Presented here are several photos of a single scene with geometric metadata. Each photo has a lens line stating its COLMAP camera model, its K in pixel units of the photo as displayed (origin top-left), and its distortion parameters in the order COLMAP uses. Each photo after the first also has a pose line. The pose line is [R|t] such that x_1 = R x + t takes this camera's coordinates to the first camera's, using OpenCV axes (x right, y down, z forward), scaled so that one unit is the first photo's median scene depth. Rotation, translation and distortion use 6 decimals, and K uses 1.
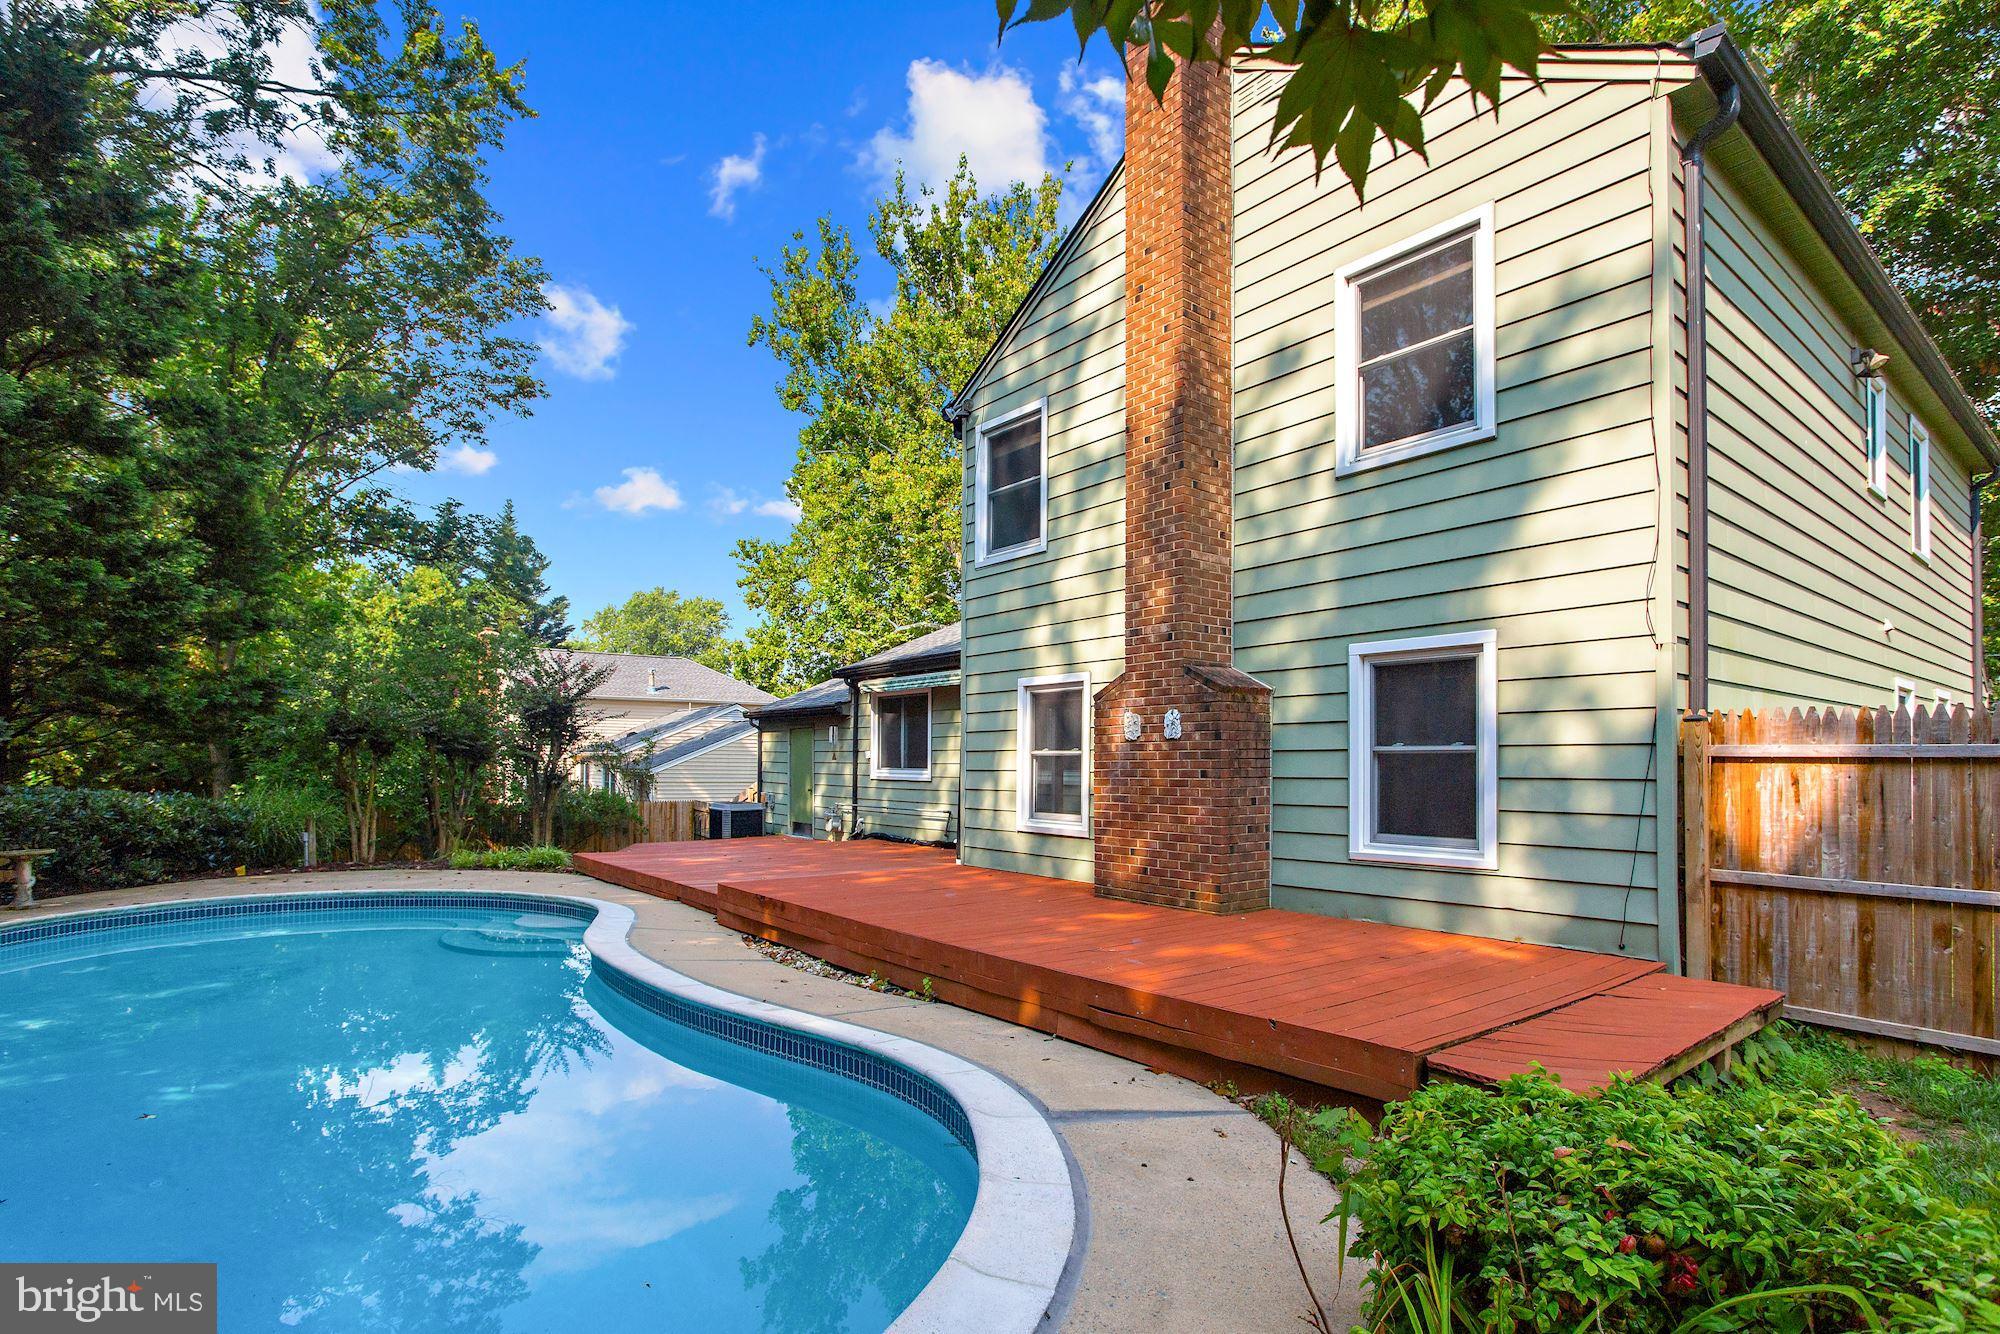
lens RADIAL K [[992.4, 0, 1003.4], [0, 992.4, 744.9], [0, 0, 1]] dist [-0.001133, -0.000336]
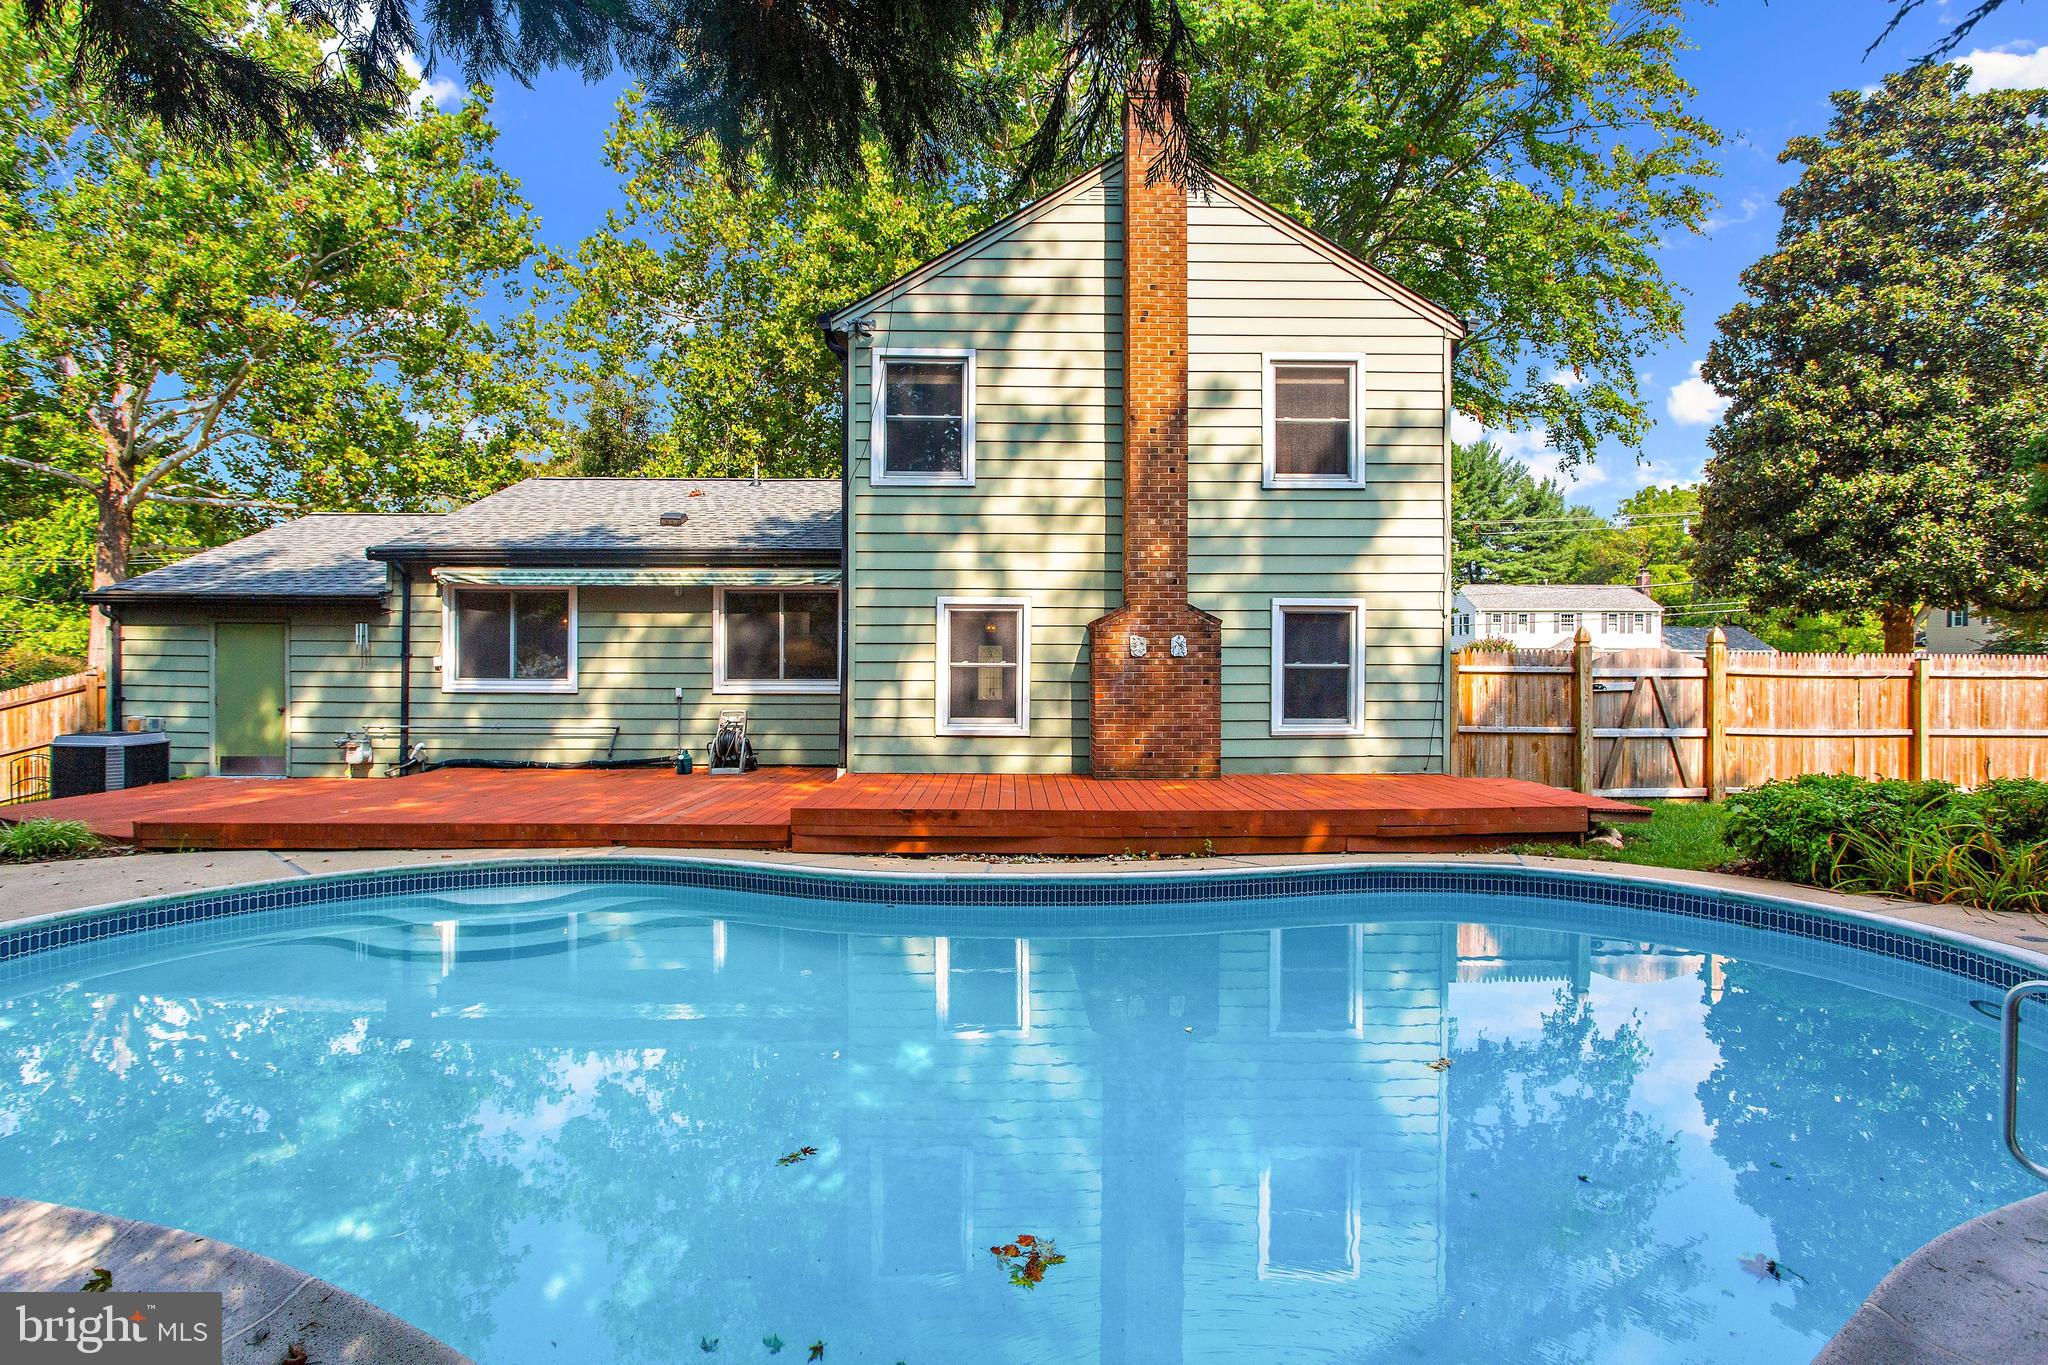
lens RADIAL K [[983.8, 0, 1015.1], [0, 983.8, 668.6], [0, 0, 1]] dist [-0.000286, 0.000062]
pose [[0.606244, 0.000725, 0.795279, -1.048098], [-0.016443, 0.999797, 0.011623, -0.001596], [-0.795109, -0.020123, 0.606133, 0.353870]]
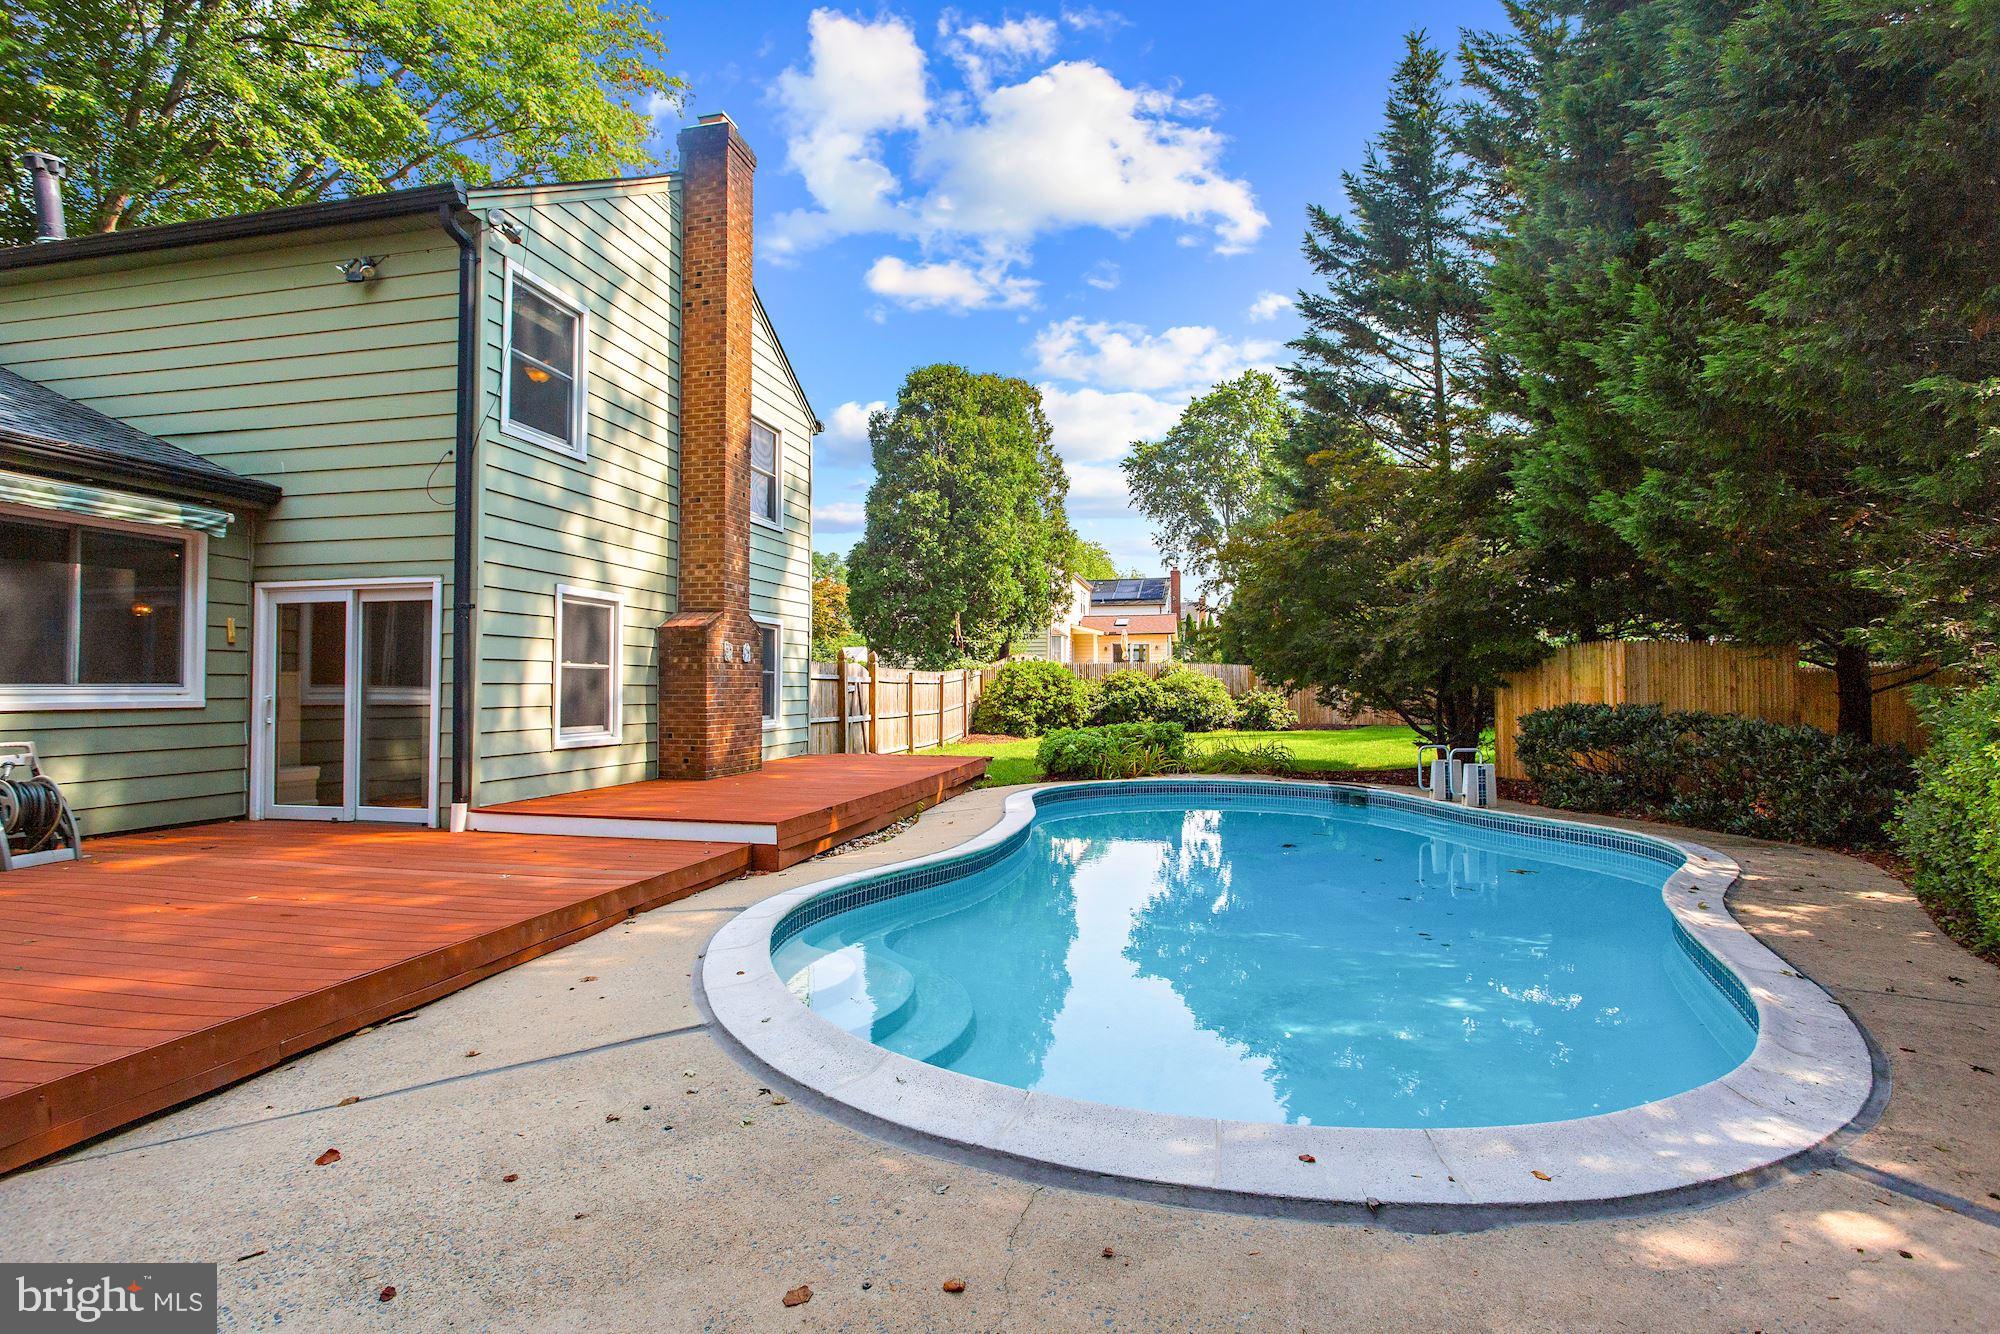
lens RADIAL K [[958.3, 0, 1000.0], [0, 958.3, 667.0], [0, 0, 1]] dist [-0.000360, -0.000022]
pose [[-0.630115, 0.013046, 0.776392, -1.227016], [-0.017884, 0.999350, -0.031307, 0.041083], [-0.776296, -0.033612, -0.629472, 1.629398]]
